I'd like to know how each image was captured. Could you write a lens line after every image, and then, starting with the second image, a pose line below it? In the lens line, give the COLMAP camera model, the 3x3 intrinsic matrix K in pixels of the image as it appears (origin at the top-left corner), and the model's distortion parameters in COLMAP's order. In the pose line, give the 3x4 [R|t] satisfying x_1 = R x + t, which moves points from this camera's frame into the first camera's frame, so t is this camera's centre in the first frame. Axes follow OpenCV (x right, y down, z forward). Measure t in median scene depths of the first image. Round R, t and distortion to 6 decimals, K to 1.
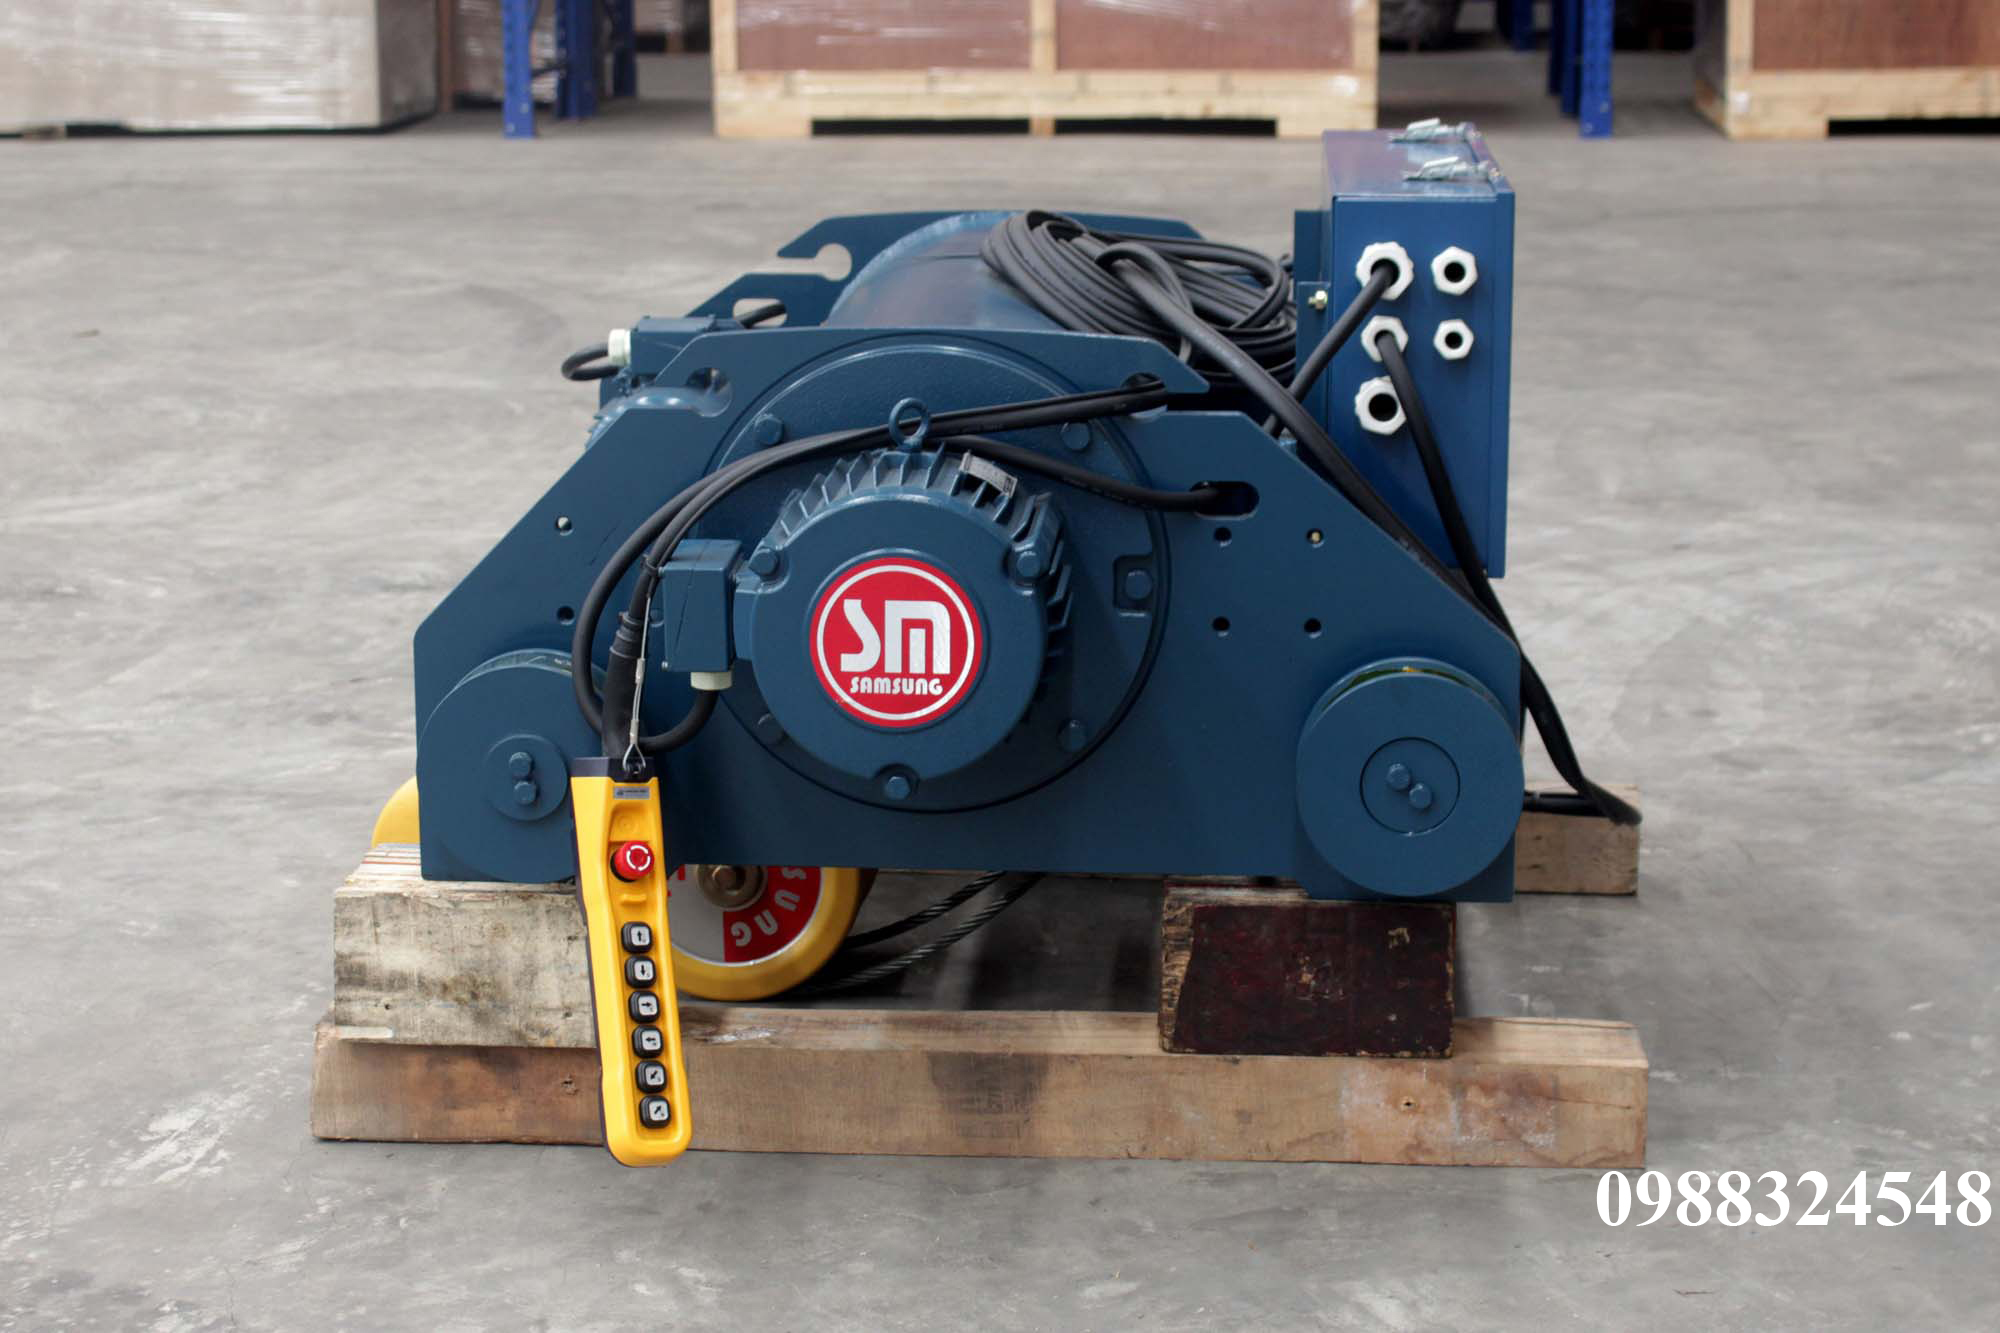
lens RADIAL K [[4023.3, 0, 980.8], [0, 4023.3, 655.0], [0, 0, 1]] dist [-0.034057, 0.000000]
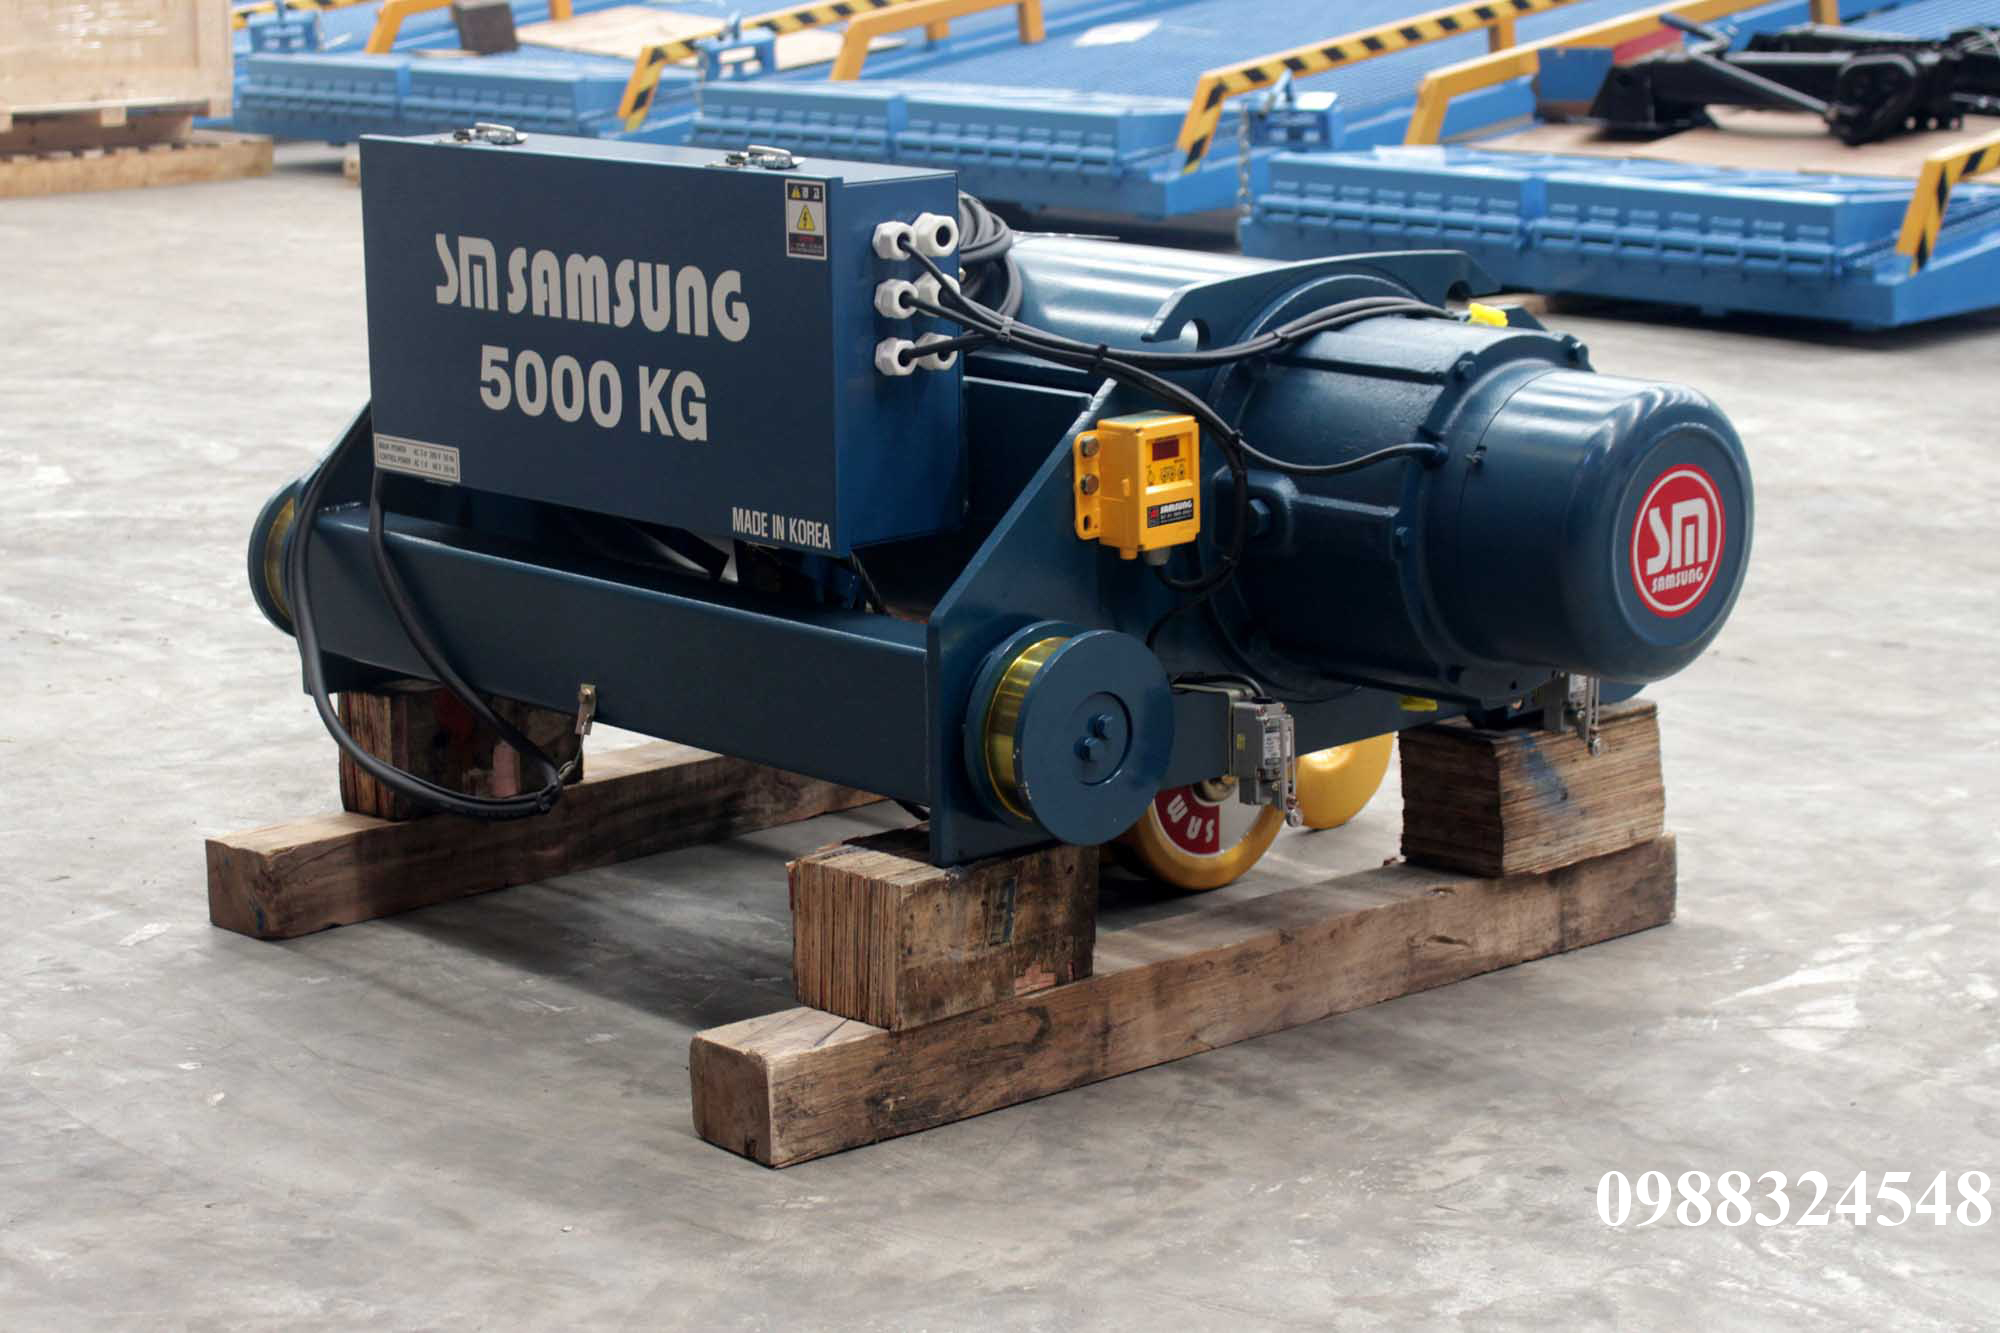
lens RADIAL K [[4023.3, 0, 970.7], [0, 4023.3, 654.2], [0, 0, 1]] dist [-0.034057, 0.000000]
pose [[-0.680037, 0.165378, -0.714283, 0.862629], [-0.138980, 0.927489, 0.347058, -0.401960], [0.719885, 0.335284, -0.607743, 1.872751]]
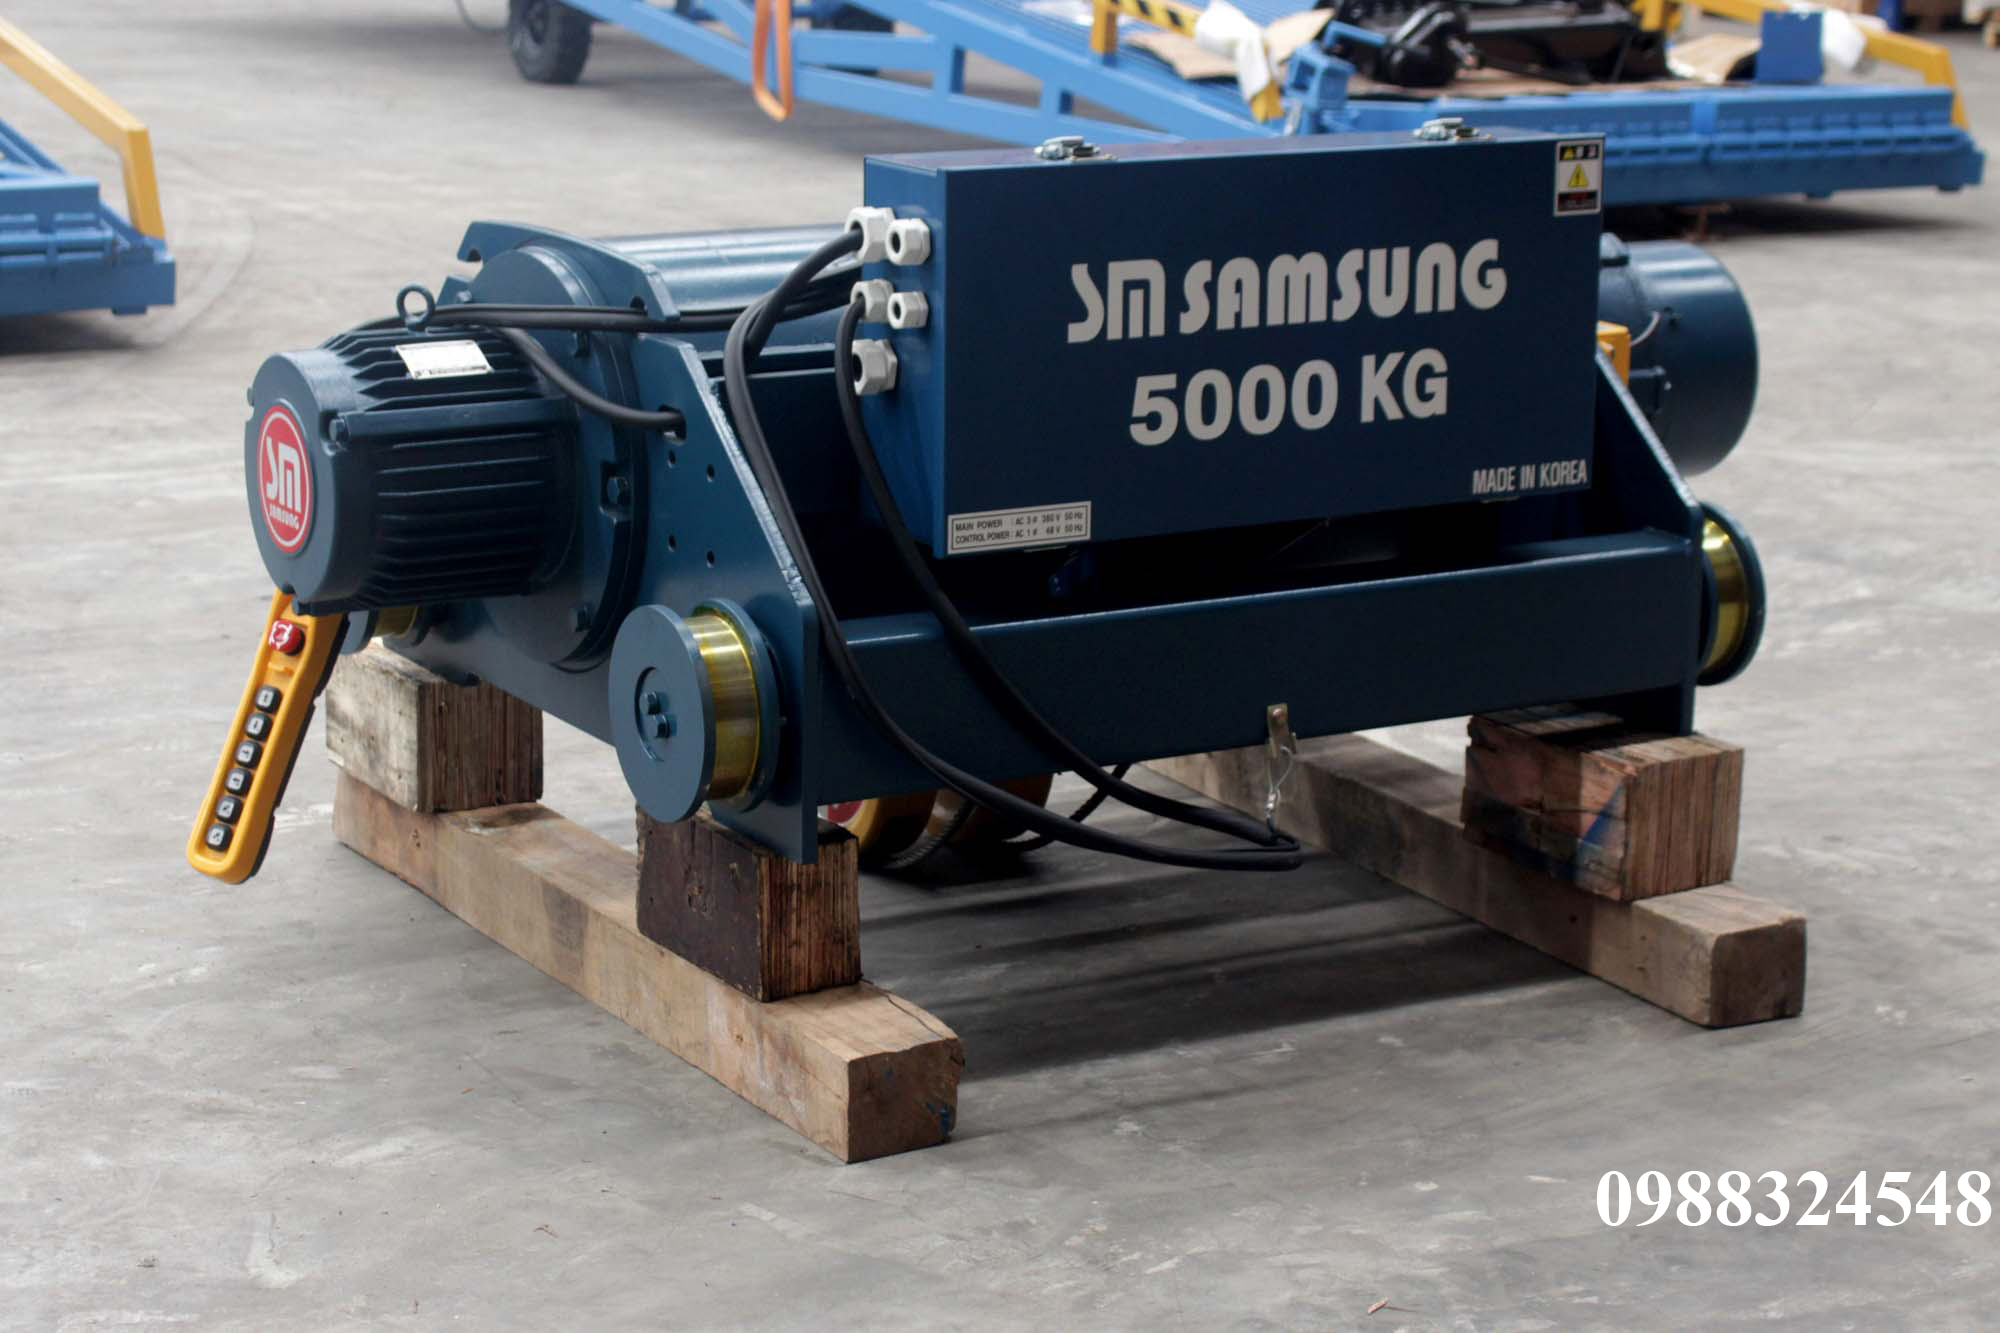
lens RADIAL K [[4023.3, 0, 976.2], [0, 4023.3, 645.1], [0, 0, 1]] dist [-0.034057, 0.000000]
pose [[0.569205, 0.191583, -0.799563, 0.943003], [-0.185476, 0.977326, 0.102137, -0.102470], [0.801002, 0.090163, 0.591833, 0.428689]]
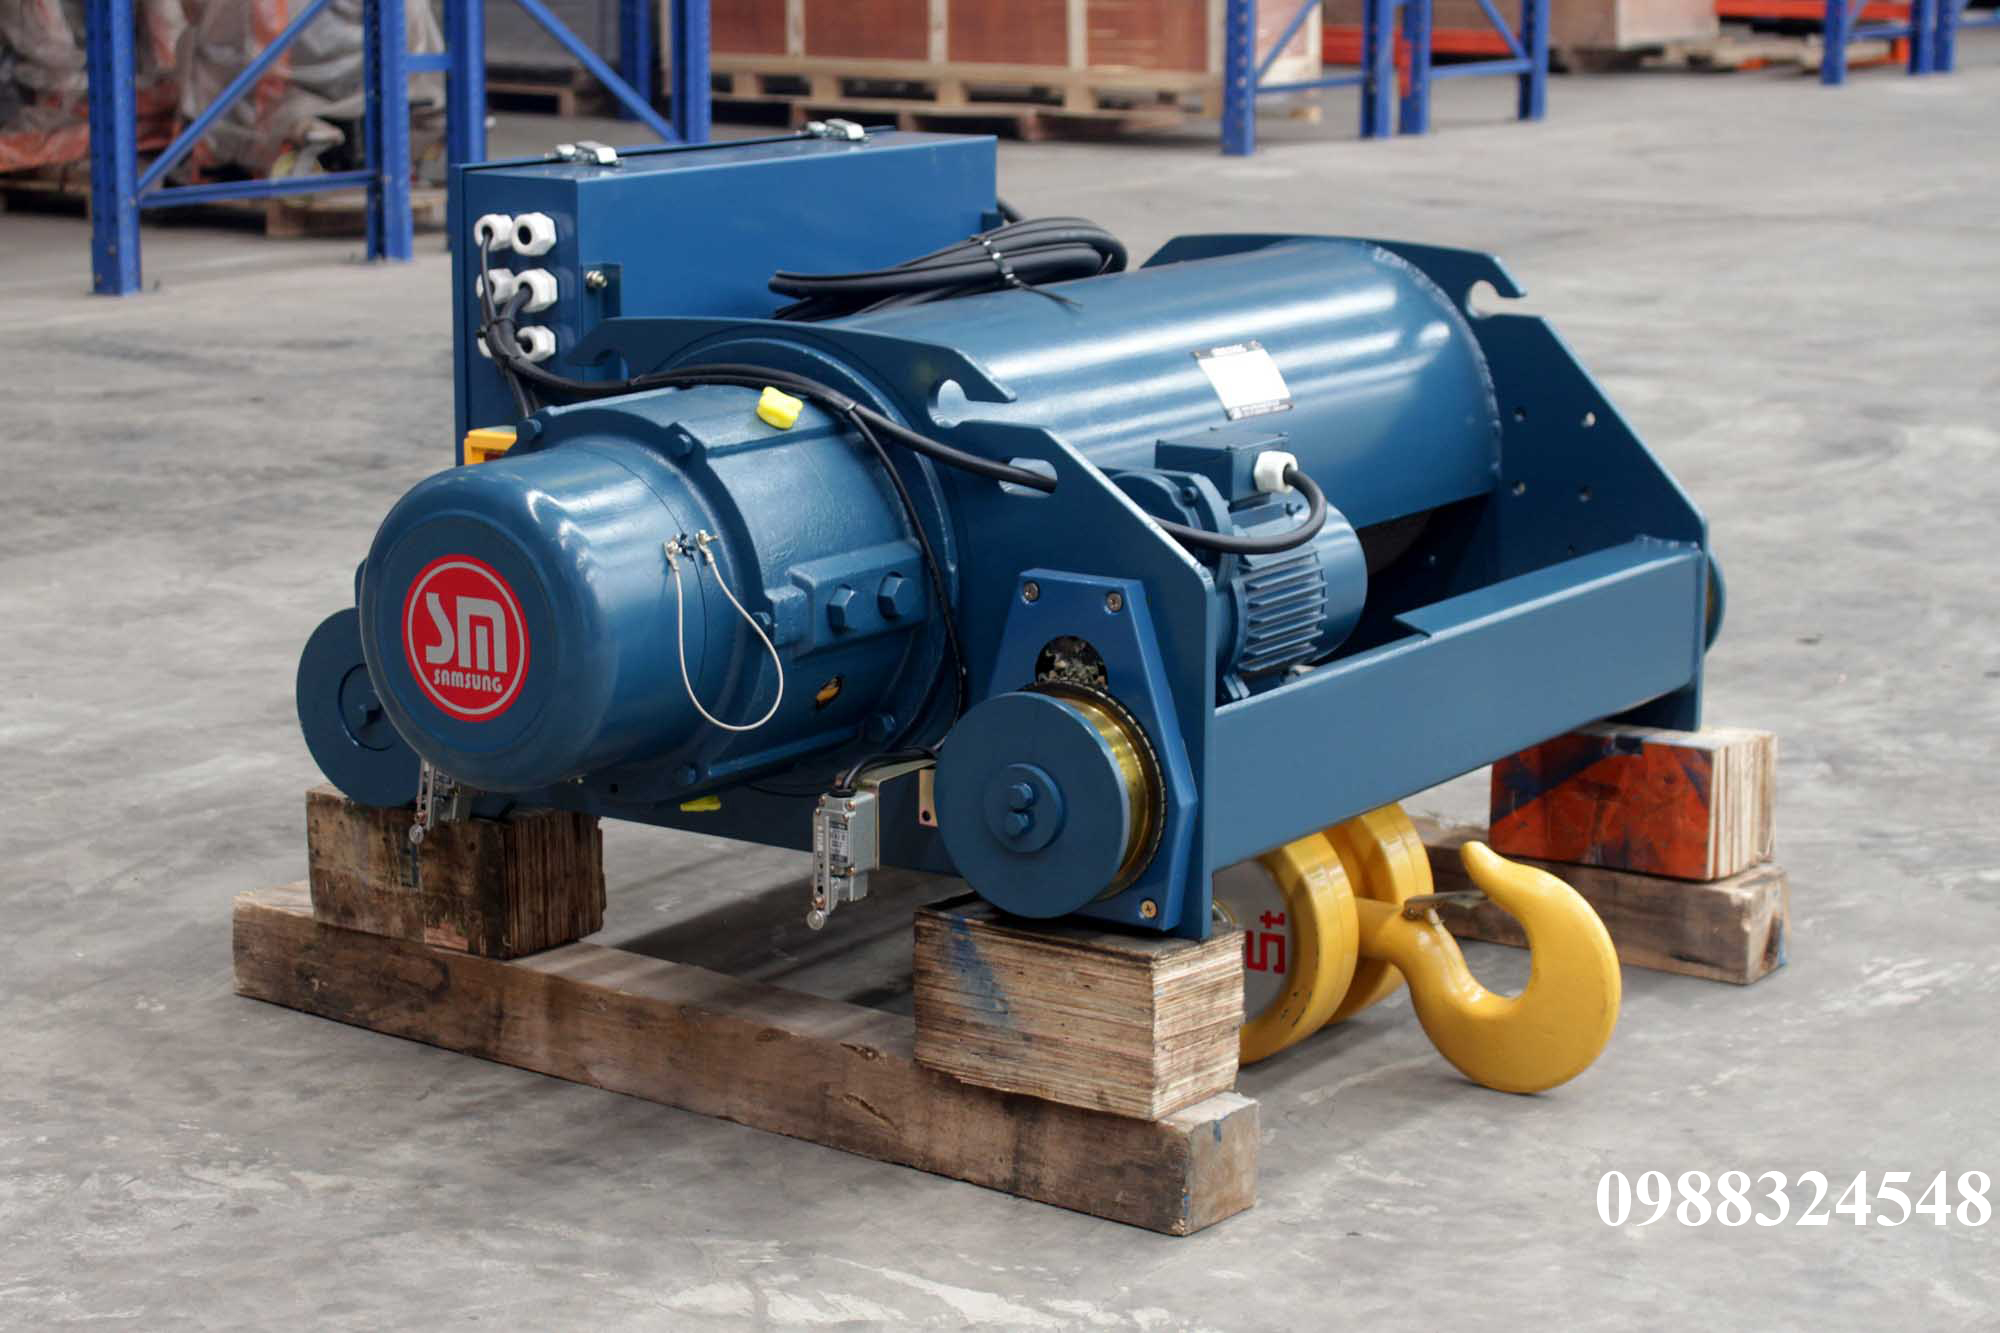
lens RADIAL K [[4023.3, 0, 971.0], [0, 4023.3, 665.3], [0, 0, 1]] dist [-0.034057, 0.000000]
pose [[-0.863910, -0.100044, 0.493610, -0.541303], [0.104523, 0.923120, 0.370032, -0.426858], [-0.492681, 0.371268, -0.787036, 2.050223]]
